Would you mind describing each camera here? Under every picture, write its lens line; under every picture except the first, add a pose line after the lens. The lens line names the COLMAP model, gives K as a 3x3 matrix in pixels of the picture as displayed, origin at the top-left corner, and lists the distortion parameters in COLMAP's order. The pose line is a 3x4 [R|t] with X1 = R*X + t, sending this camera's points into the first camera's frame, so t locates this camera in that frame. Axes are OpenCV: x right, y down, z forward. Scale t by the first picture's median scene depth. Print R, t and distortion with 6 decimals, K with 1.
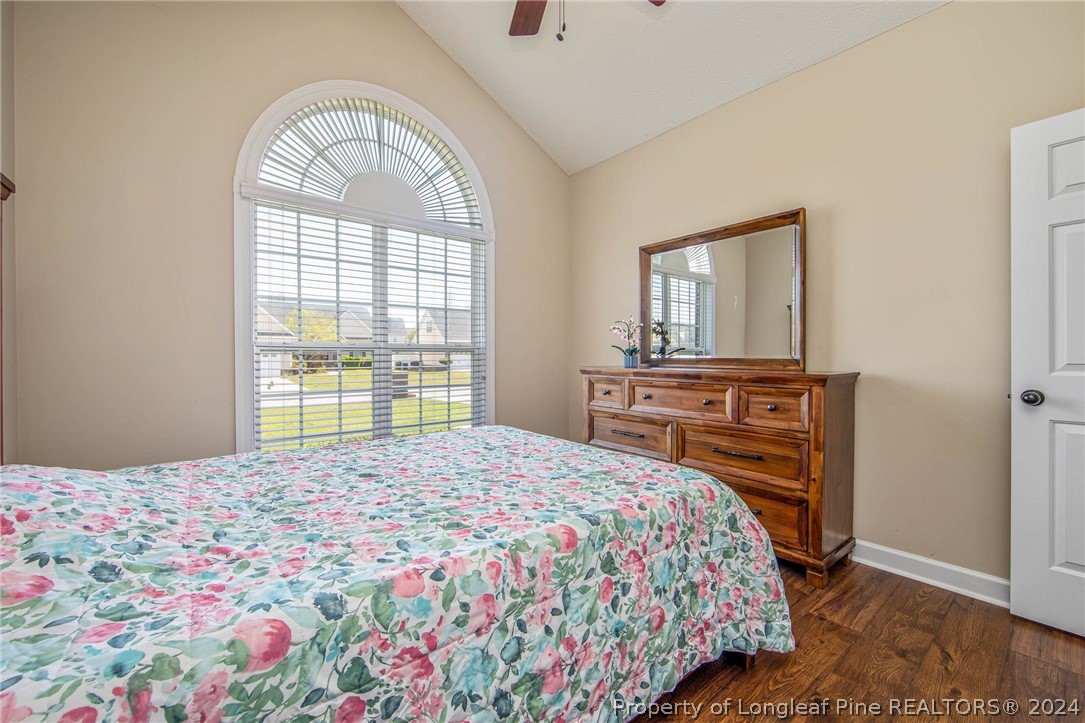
lens RADIAL K [[433.4, 0, 548.1], [0, 433.4, 354.3], [0, 0, 1]] dist [-0.010442, 0.000174]
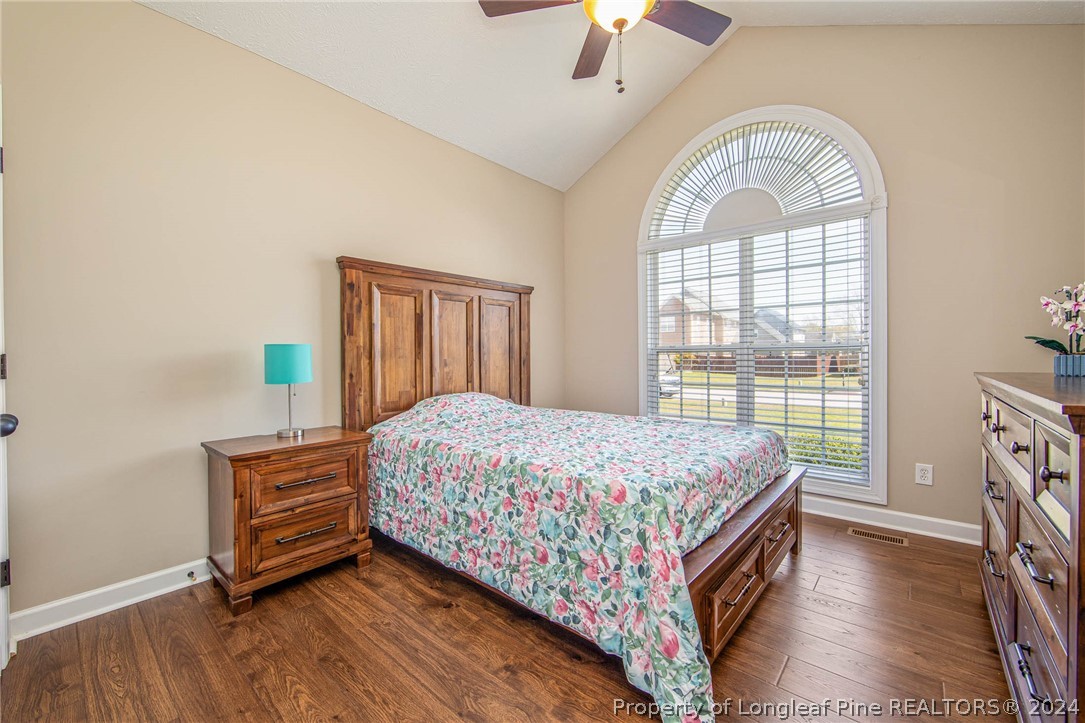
lens RADIAL K [[433.4, 0, 546.9], [0, 433.4, 362.0], [0, 0, 1]] dist [-0.010442, 0.000174]
pose [[0.185319, 0.012666, -0.982597, 1.619110], [0.006902, 0.999875, 0.014190, 0.001681], [0.982654, -0.009411, 0.185208, 0.802871]]
